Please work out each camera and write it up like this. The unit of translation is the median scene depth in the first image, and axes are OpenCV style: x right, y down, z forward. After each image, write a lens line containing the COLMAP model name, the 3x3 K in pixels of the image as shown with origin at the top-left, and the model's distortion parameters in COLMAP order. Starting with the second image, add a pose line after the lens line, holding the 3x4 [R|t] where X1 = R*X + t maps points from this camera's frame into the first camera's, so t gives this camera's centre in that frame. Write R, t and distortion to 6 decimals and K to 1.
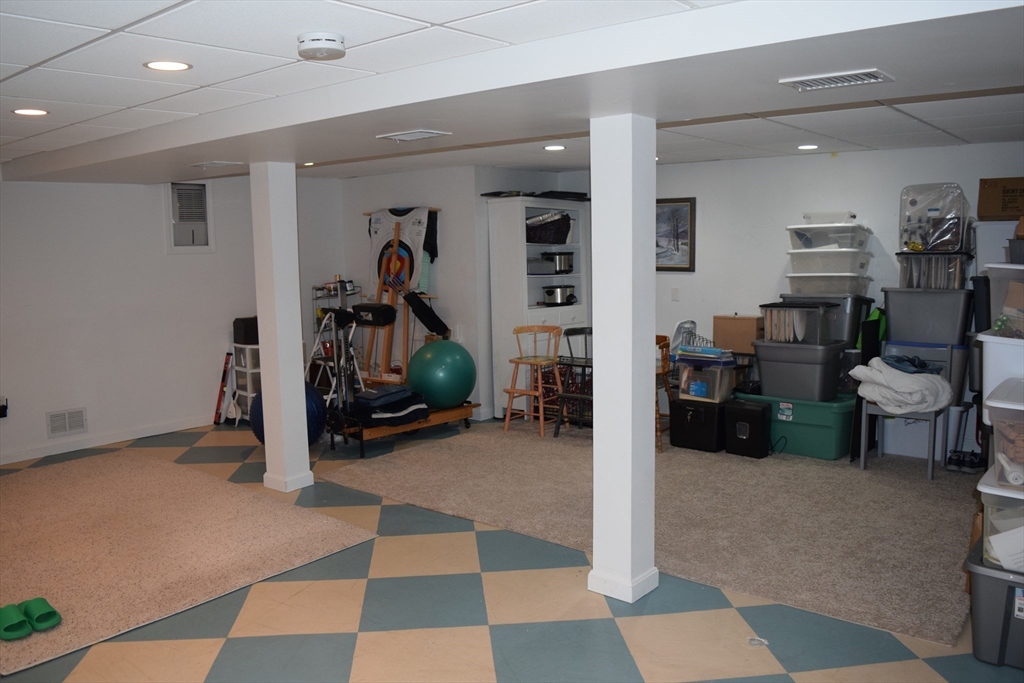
lens RADIAL K [[812.6, 0, 509.0], [0, 812.6, 349.3], [0, 0, 1]] dist [-0.091649, 0.013481]
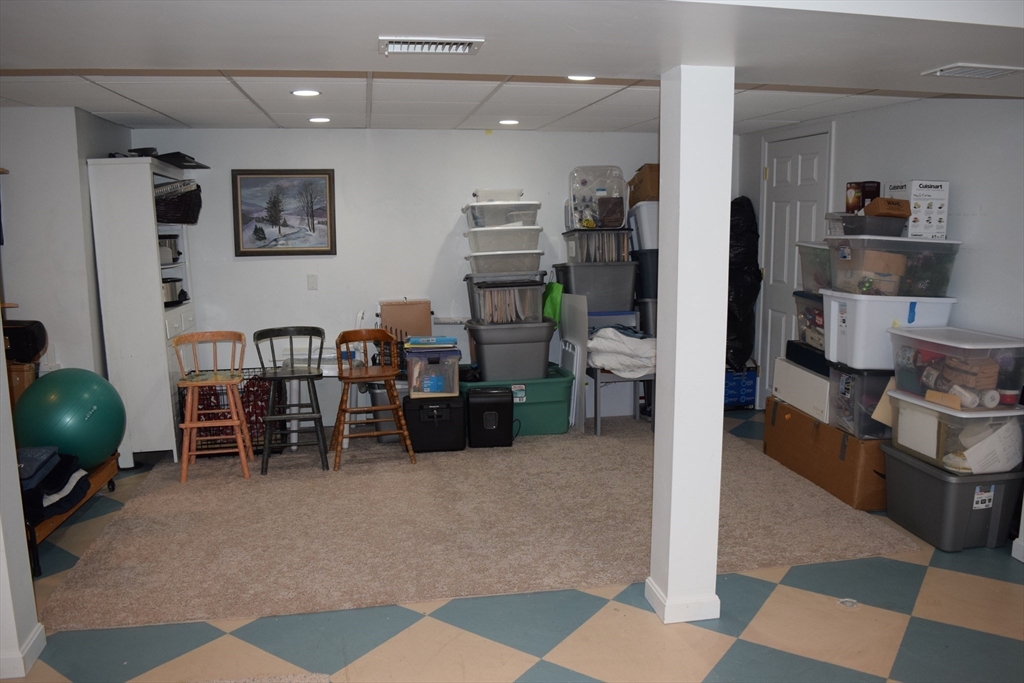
lens RADIAL K [[812.6, 0, 512.7], [0, 812.6, 334.1], [0, 0, 1]] dist [-0.091649, 0.013481]
pose [[0.638911, -0.095637, 0.763313, -0.389684], [0.097754, 0.994292, 0.042755, -0.035444], [-0.763045, 0.047300, 0.644613, 0.356804]]
